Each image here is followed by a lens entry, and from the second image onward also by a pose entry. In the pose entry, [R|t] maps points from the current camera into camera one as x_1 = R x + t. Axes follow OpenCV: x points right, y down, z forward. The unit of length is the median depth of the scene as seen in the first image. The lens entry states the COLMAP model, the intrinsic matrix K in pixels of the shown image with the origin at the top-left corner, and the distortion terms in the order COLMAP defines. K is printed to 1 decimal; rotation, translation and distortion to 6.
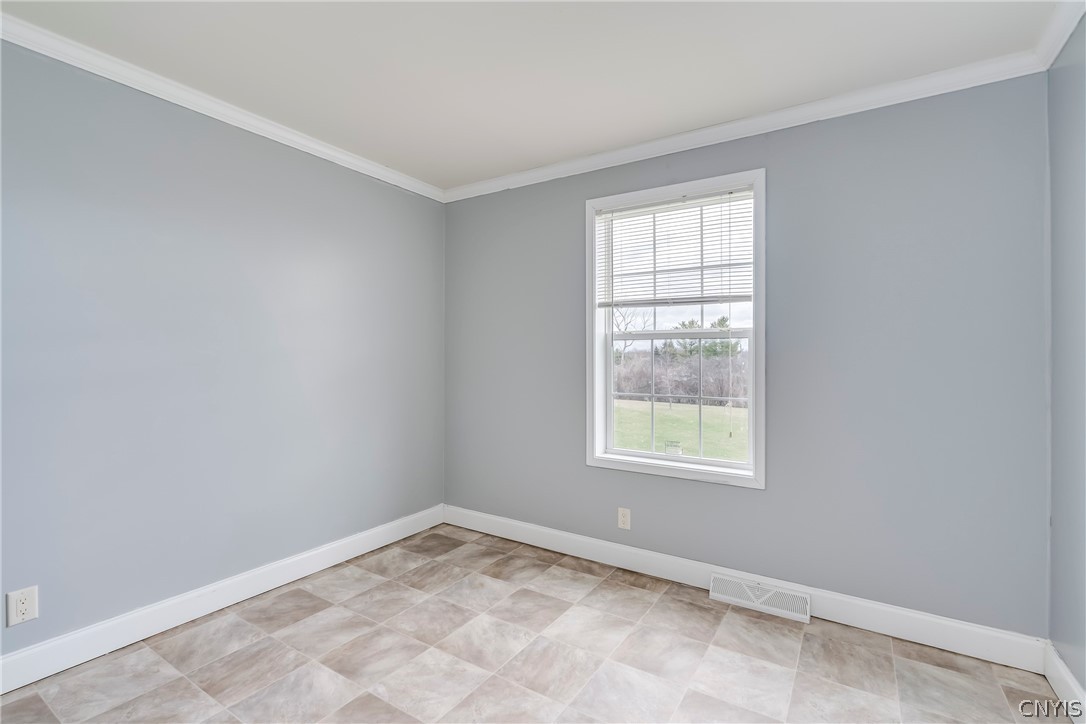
lens RADIAL K [[498.4, 0, 543.0], [0, 498.4, 362.0], [0, 0, 1]] dist [-0.002280, 0.000267]
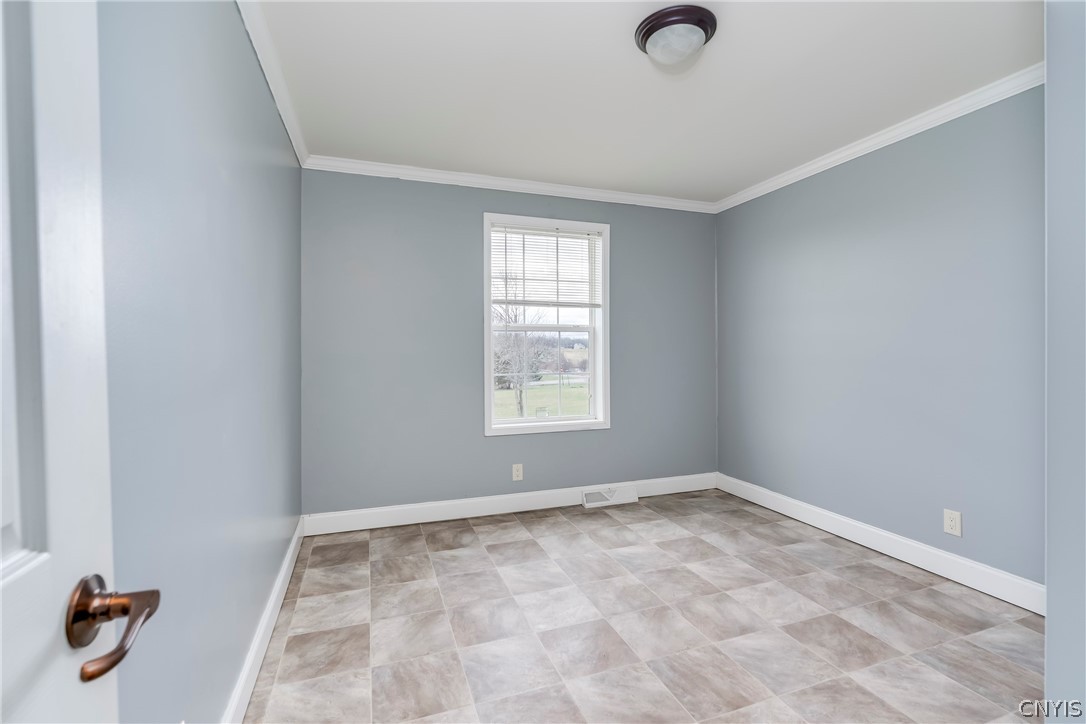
lens RADIAL K [[497.0, 0, 545.7], [0, 497.0, 349.9], [0, 0, 1]] dist [-0.002048, -0.000076]
pose [[0.605114, -0.010663, 0.796068, -0.899193], [0.012132, 0.999918, 0.004172, -0.001379], [-0.796047, 0.007133, 0.605193, 0.199642]]
